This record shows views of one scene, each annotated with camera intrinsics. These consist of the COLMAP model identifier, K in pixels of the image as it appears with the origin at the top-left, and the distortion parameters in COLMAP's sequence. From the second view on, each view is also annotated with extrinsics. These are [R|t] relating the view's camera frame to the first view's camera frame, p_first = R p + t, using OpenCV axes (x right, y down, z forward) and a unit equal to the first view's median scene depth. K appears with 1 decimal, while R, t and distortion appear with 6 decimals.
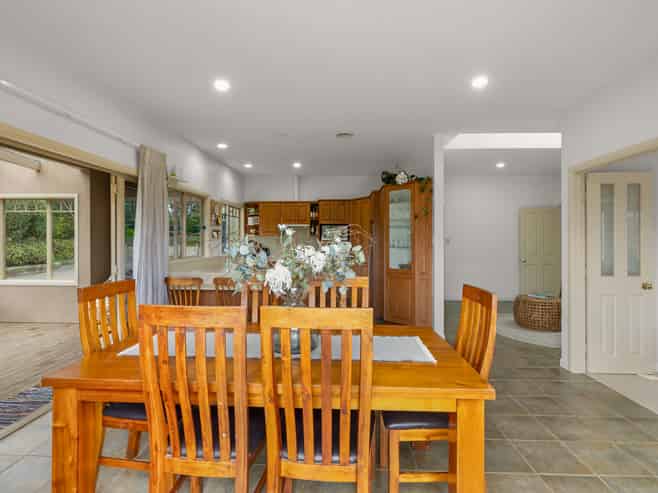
lens RADIAL K [[349.5, 0, 329.0], [0, 349.5, 246.5], [0, 0, 1]] dist [-0.060608, 0.000075]
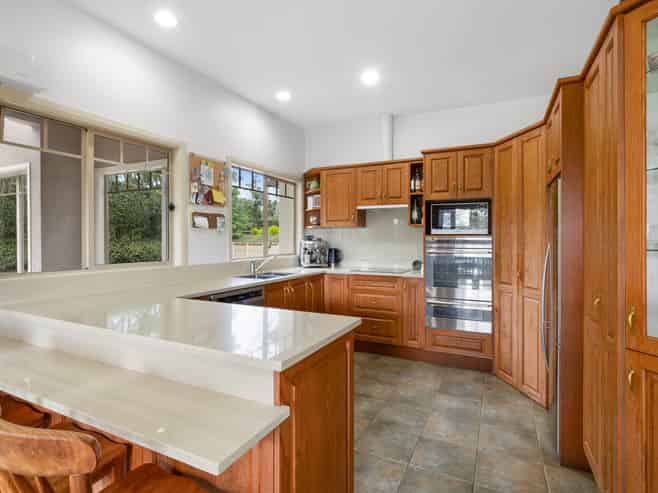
lens RADIAL K [[349.5, 0, 329.0], [0, 349.5, 246.5], [0, 0, 1]] dist [-0.060608, 0.000075]
pose [[0.917816, 0.009184, -0.396899, 0.039705], [-0.009581, 0.999954, 0.000983, -0.000285], [0.396890, 0.002901, 0.917862, 0.479984]]
